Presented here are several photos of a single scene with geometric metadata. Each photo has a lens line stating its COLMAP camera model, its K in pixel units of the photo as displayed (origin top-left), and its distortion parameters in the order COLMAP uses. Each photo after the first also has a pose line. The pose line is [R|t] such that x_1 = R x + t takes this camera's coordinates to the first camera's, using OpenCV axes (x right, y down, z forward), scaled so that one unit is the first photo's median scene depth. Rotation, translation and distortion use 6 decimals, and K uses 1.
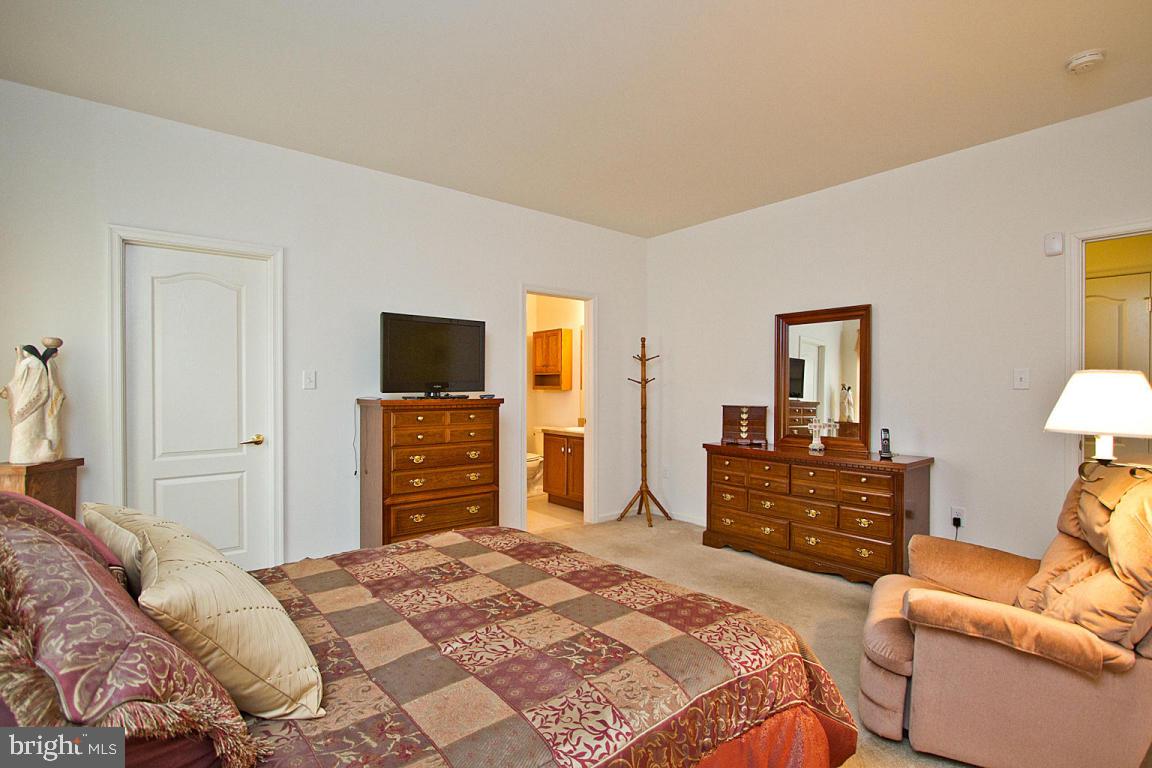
lens RADIAL K [[532.4, 0, 581.4], [0, 532.4, 386.1], [0, 0, 1]] dist [-0.012934, 0.000409]
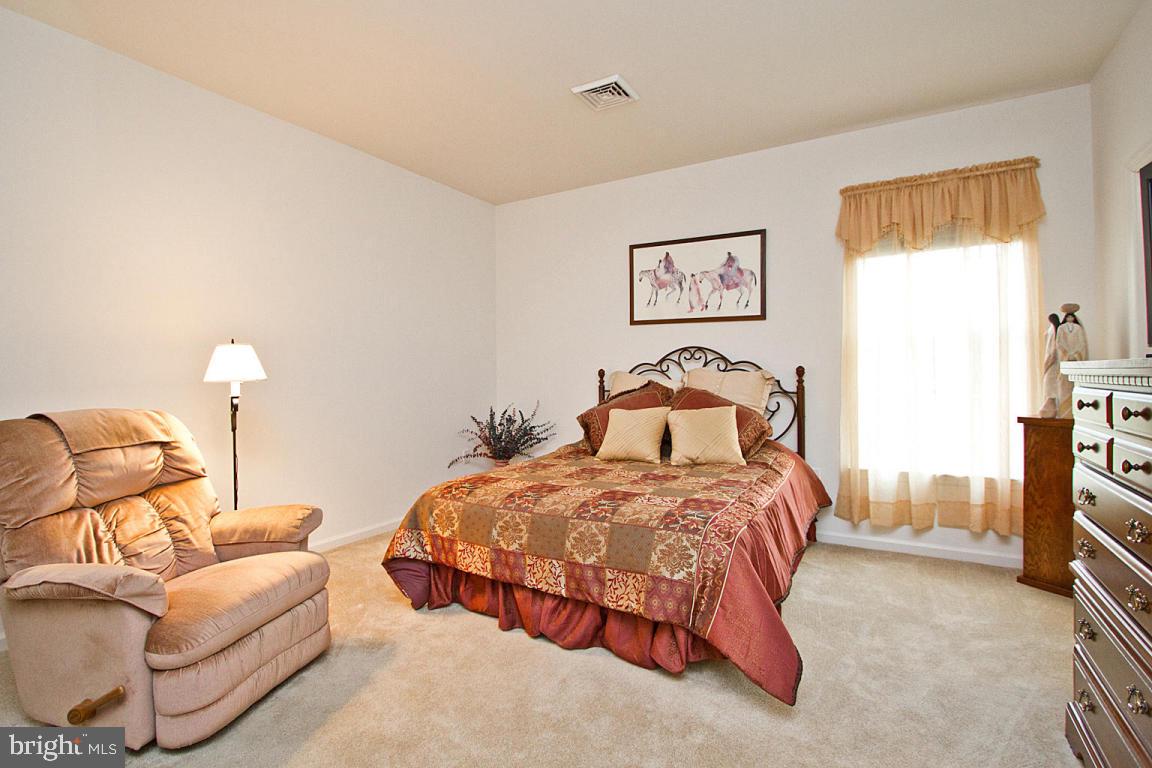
lens RADIAL K [[553.6, 0, 557.2], [0, 553.6, 377.7], [0, 0, 1]] dist [-0.014265, 0.000504]
pose [[-0.941742, 0.008449, -0.336231, 0.247134], [0.006811, 0.999958, 0.006051, 0.031724], [0.336268, 0.003409, -0.941760, 1.234580]]
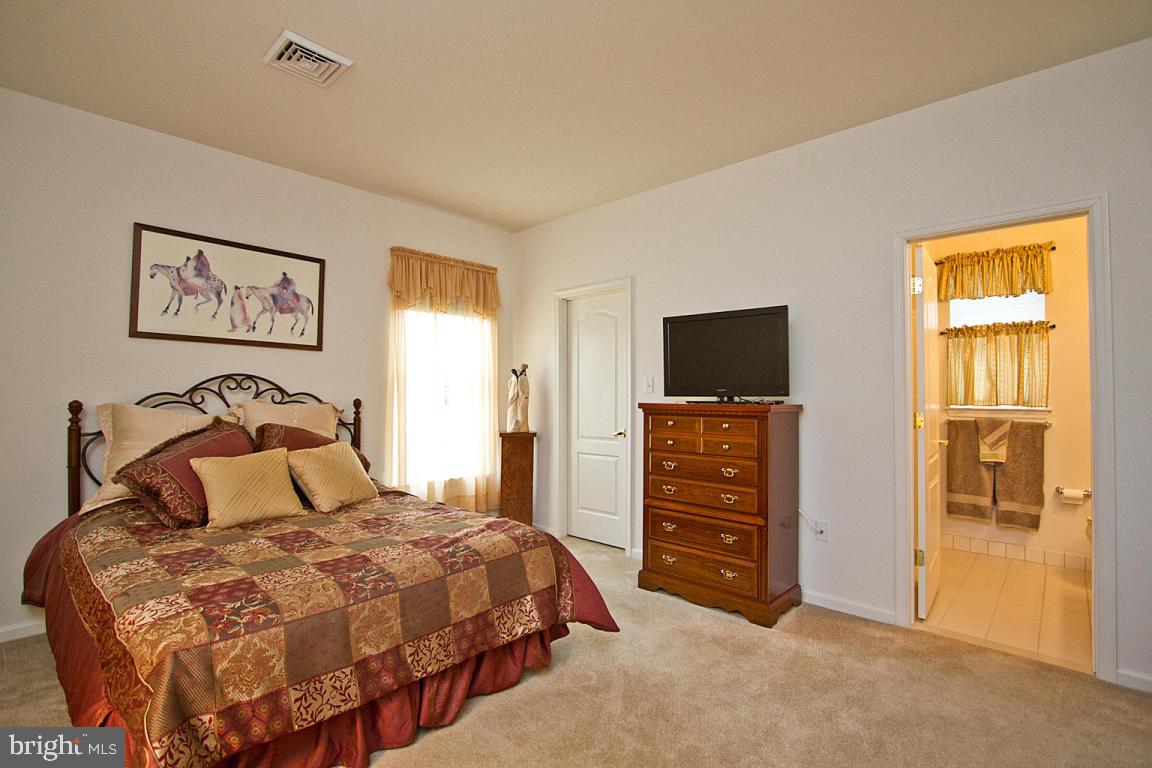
lens RADIAL K [[532.4, 0, 581.4], [0, 532.4, 386.1], [0, 0, 1]] dist [-0.012934, 0.000409]
pose [[0.152510, -0.015666, -0.988178, 0.596991], [-0.002192, 0.999867, -0.016190, 0.009645], [0.988300, 0.004635, 0.152455, 0.671389]]
